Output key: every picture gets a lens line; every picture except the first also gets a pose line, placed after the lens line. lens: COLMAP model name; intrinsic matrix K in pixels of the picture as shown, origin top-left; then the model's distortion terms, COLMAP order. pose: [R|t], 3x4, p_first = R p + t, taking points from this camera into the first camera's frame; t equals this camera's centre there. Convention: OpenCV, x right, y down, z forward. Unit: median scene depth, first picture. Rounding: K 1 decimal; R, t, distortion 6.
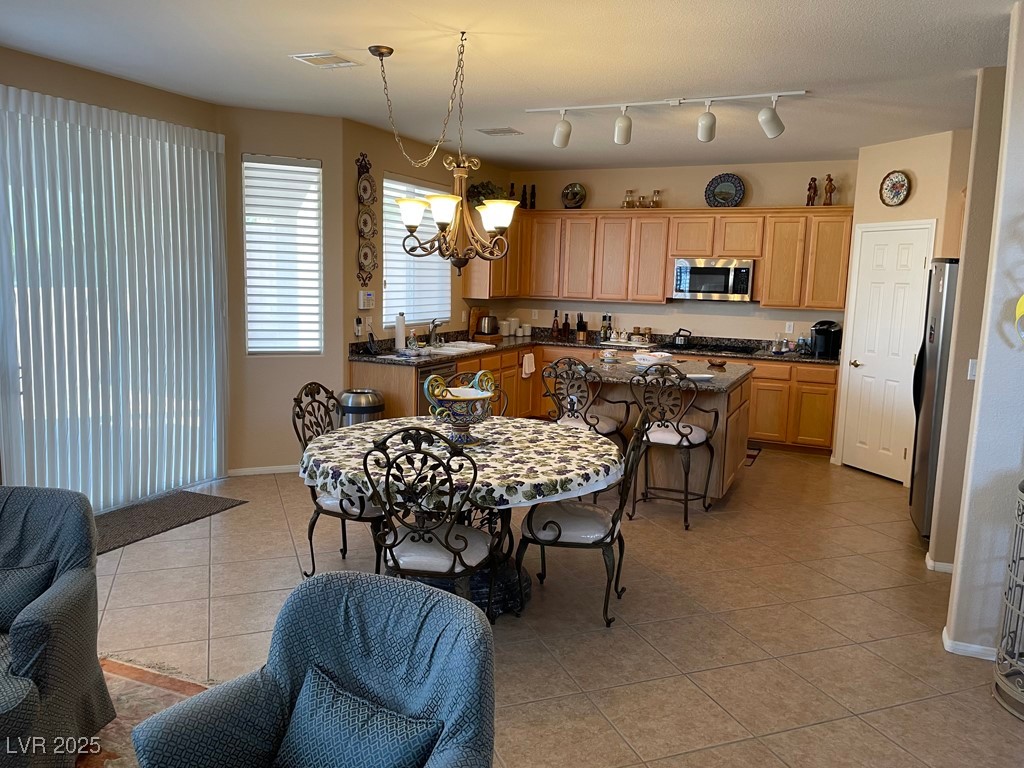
lens RADIAL K [[802.5, 0, 501.5], [0, 802.5, 380.7], [0, 0, 1]] dist [0.092190, -0.126223]
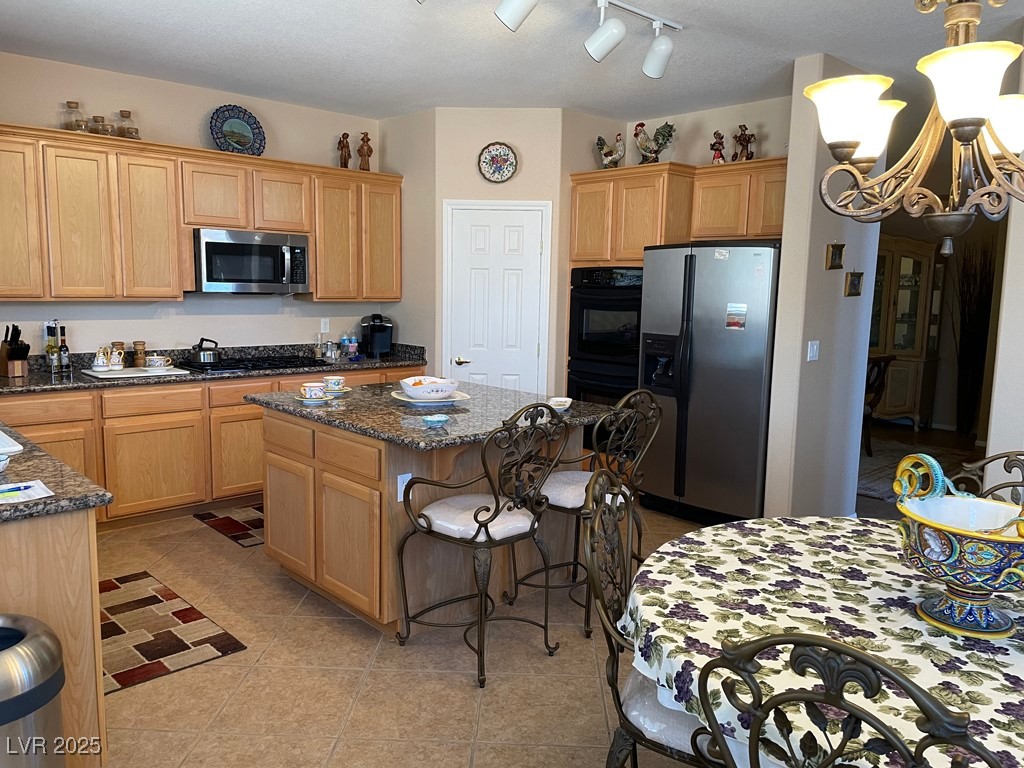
lens RADIAL K [[776.4, 0, 514.1], [0, 776.4, 370.1], [0, 0, 1]] dist [0.175243, -0.108806]
pose [[0.388614, -0.126110, 0.912730, -0.278831], [0.114455, 0.989524, 0.087989, -0.071563], [-0.914264, 0.070273, 0.398977, 0.558271]]
